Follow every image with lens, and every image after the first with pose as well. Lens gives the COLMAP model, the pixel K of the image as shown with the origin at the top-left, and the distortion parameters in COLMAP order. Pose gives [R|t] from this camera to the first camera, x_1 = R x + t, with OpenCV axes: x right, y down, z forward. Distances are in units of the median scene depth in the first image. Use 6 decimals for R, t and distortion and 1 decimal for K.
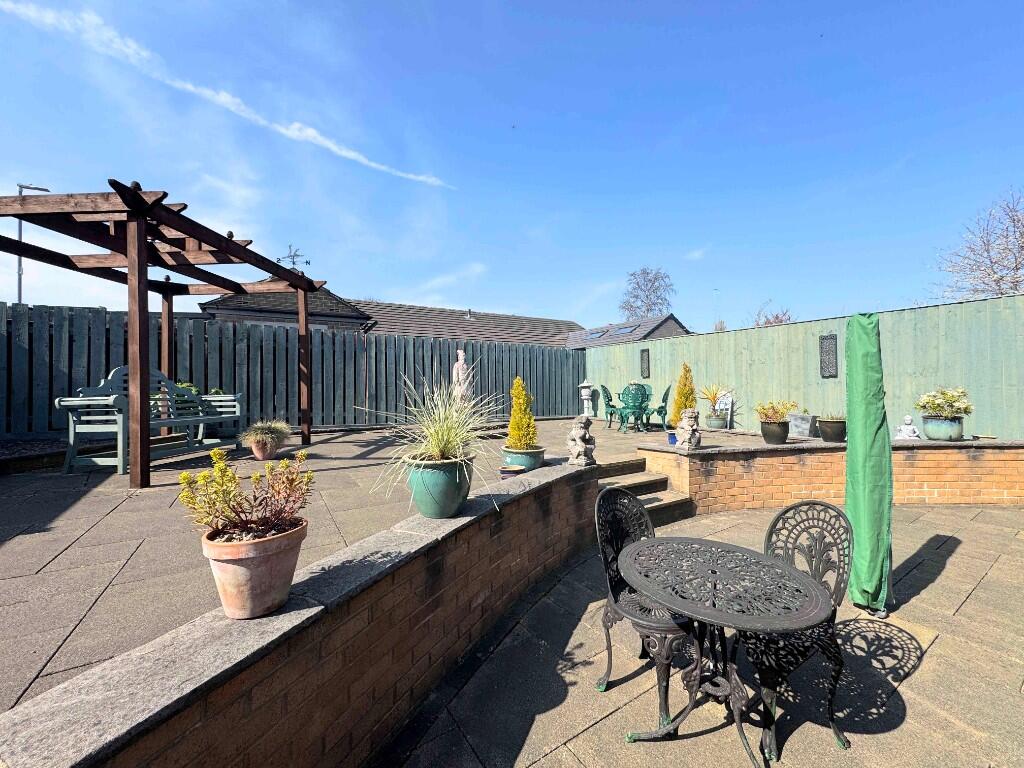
lens RADIAL K [[409.1, 0, 504.7], [0, 409.1, 384.1], [0, 0, 1]] dist [-0.000438, -0.000111]
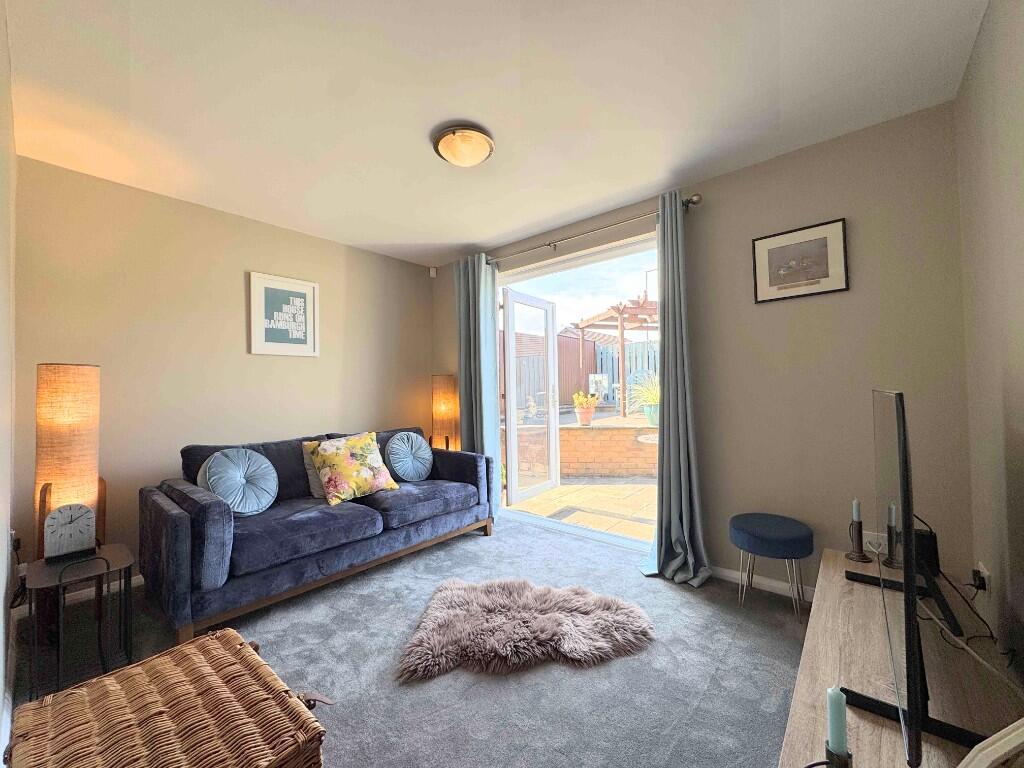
lens RADIAL K [[406.4, 0, 511.3], [0, 406.4, 384.2], [0, 0, 1]] dist [-0.002431, -0.000450]
pose [[0.289644, -0.005301, -0.957120, 0.928395], [0.022819, 0.999739, 0.001368, 0.012690], [0.956862, -0.022237, 0.289690, -0.291044]]
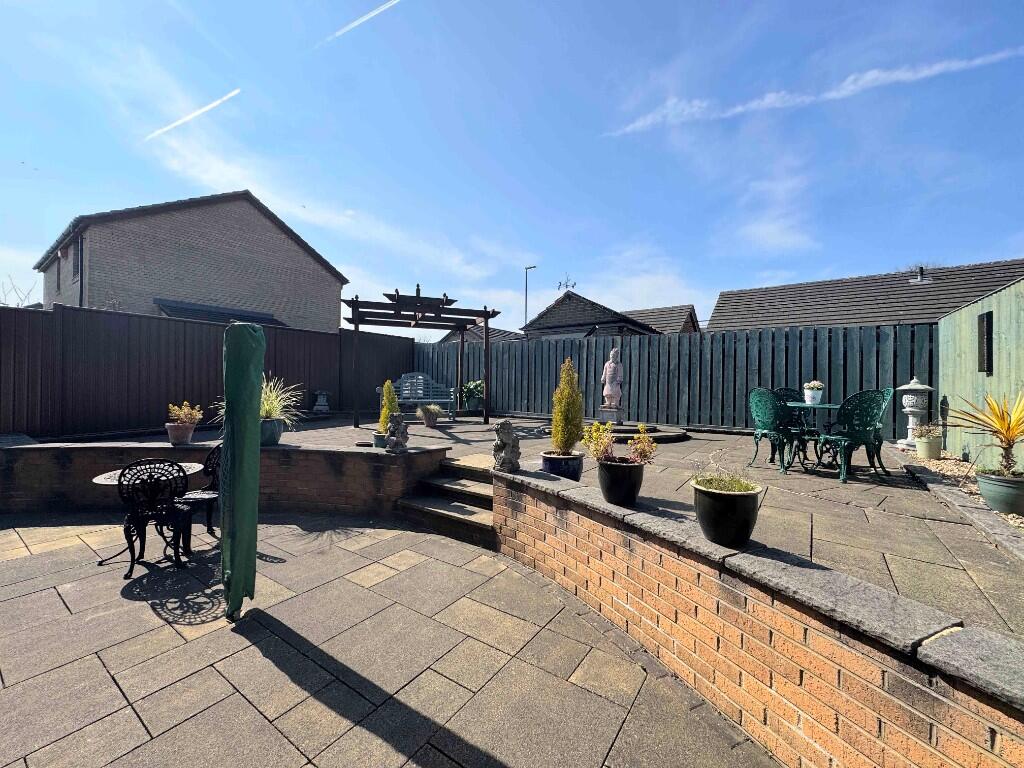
lens RADIAL K [[410.2, 0, 512.0], [0, 410.2, 384.0], [0, 0, 1]] dist [-0.001502, -0.000439]
pose [[0.383817, 0.013996, -0.923303, 1.040713], [-0.004124, 0.999901, 0.013442, -0.016830], [0.923400, -0.001352, 0.383837, 0.614451]]
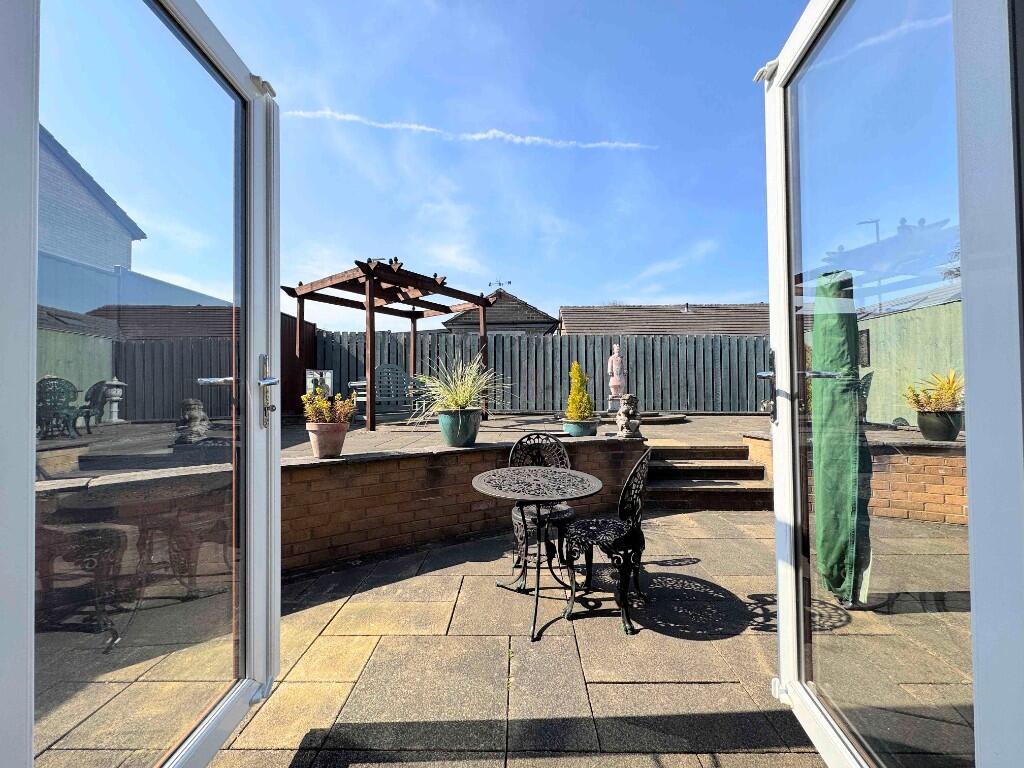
lens RADIAL K [[406.4, 0, 511.3], [0, 406.4, 384.2], [0, 0, 1]] dist [-0.002431, -0.000450]
pose [[0.831146, -0.003284, -0.556045, 0.391302], [0.002331, 0.999994, -0.002421, 0.038059], [0.556050, 0.000716, 0.831149, -0.079933]]
